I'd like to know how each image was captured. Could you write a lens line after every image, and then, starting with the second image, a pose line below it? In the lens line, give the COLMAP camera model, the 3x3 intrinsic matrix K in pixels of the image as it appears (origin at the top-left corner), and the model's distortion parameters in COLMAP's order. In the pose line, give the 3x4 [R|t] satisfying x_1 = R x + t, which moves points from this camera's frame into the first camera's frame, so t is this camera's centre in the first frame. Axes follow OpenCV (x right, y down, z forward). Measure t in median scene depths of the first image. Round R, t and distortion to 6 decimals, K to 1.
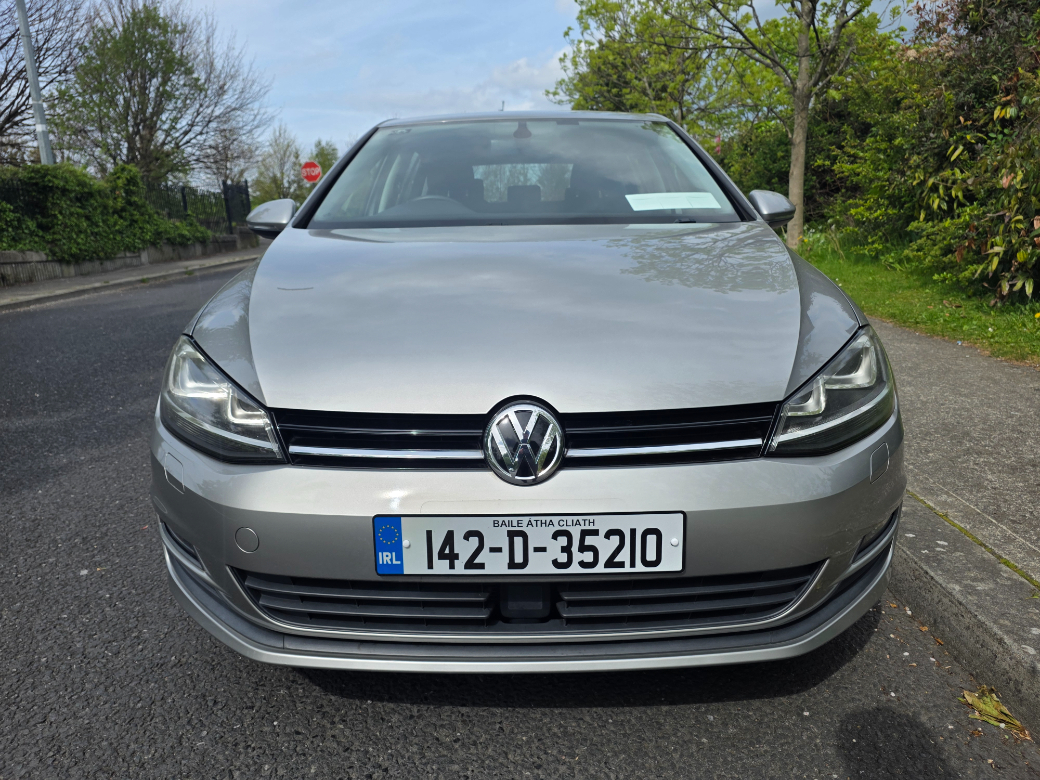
lens RADIAL K [[700.8, 0, 520.0], [0, 700.8, 390.0], [0, 0, 1]] dist [0.004939, 0.000816]
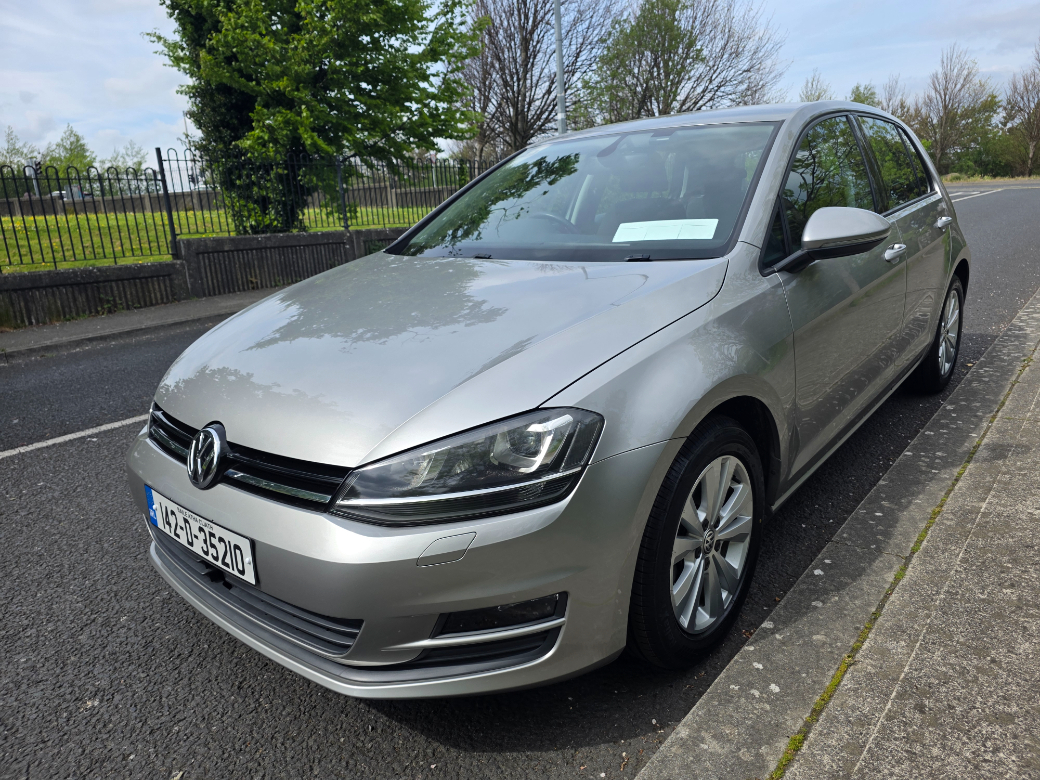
lens RADIAL K [[706.9, 0, 551.1], [0, 706.9, 385.0], [0, 0, 1]] dist [0.010725, 0.001691]
pose [[0.760901, 0.142426, -0.633044, 0.742102], [-0.104755, 0.989778, 0.096774, -0.146509], [0.640356, -0.007321, 0.768043, 0.194911]]
